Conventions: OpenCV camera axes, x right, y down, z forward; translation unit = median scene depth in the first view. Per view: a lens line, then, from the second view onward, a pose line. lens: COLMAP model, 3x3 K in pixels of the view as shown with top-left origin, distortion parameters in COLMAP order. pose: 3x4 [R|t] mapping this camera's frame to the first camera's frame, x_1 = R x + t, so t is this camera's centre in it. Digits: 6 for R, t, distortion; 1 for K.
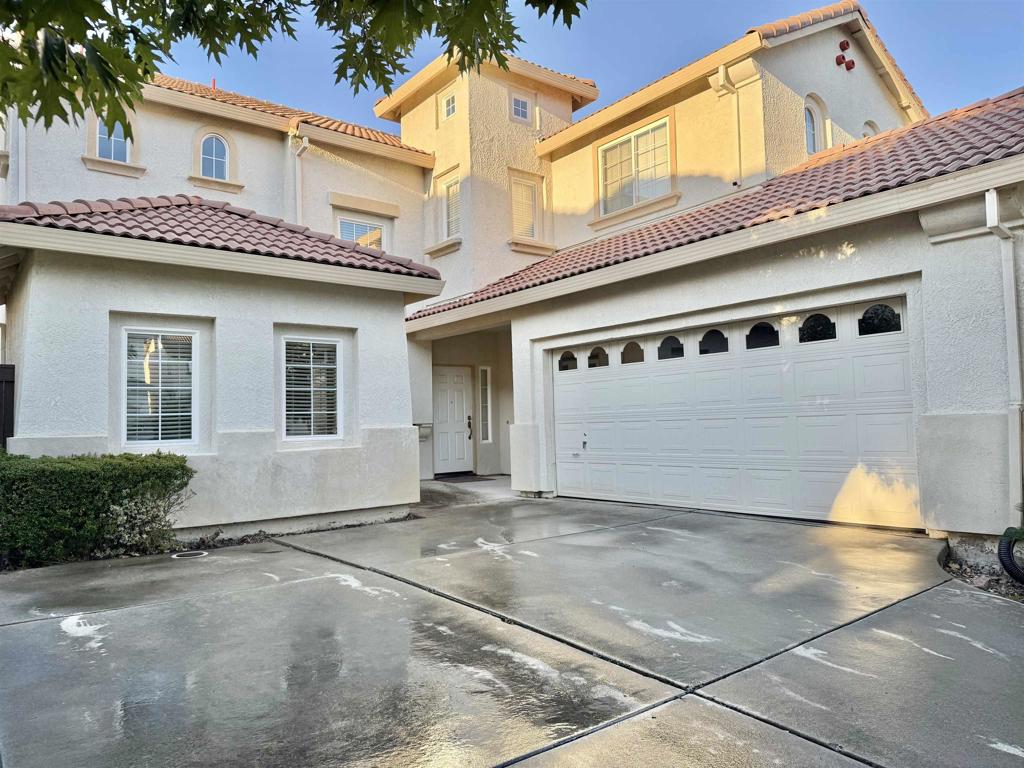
lens RADIAL K [[730.4, 0, 512.0], [0, 730.4, 384.0], [0, 0, 1]] dist [0.124030, -0.249150]
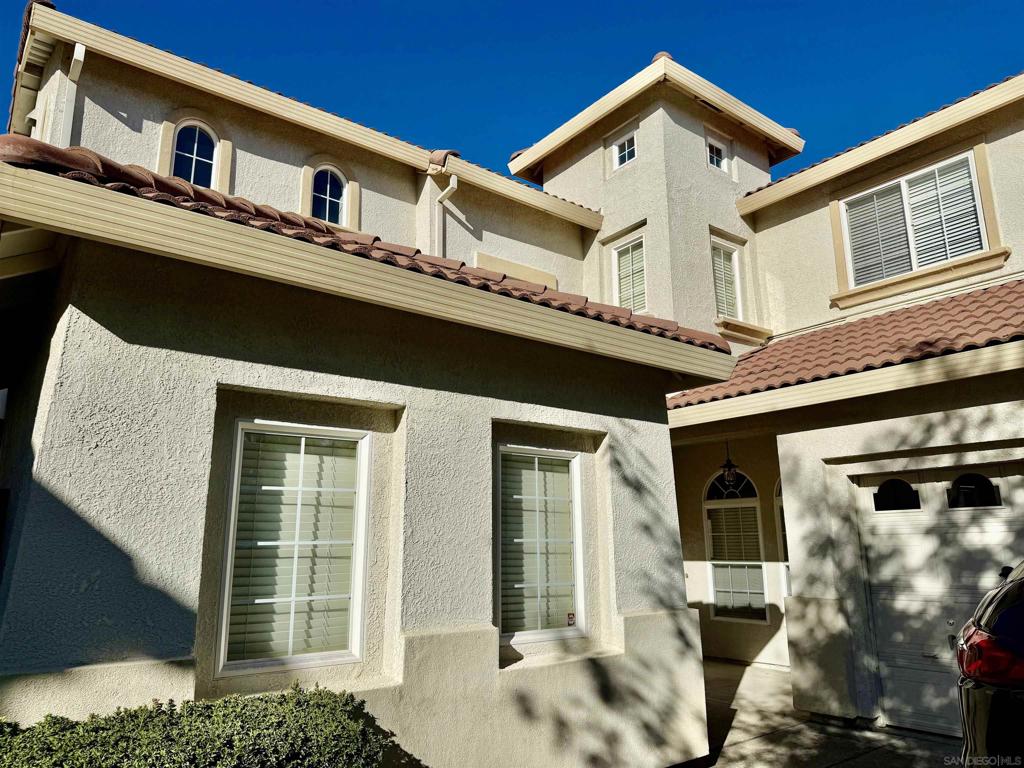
lens RADIAL K [[730.4, 0, 512.0], [0, 730.4, 384.0], [0, 0, 1]] dist [0.124030, -0.249150]
pose [[0.999762, 0.020518, -0.007449, -0.191188], [-0.021459, 0.986334, -0.163357, -0.011661], [0.003996, 0.163478, 0.986539, 0.288820]]
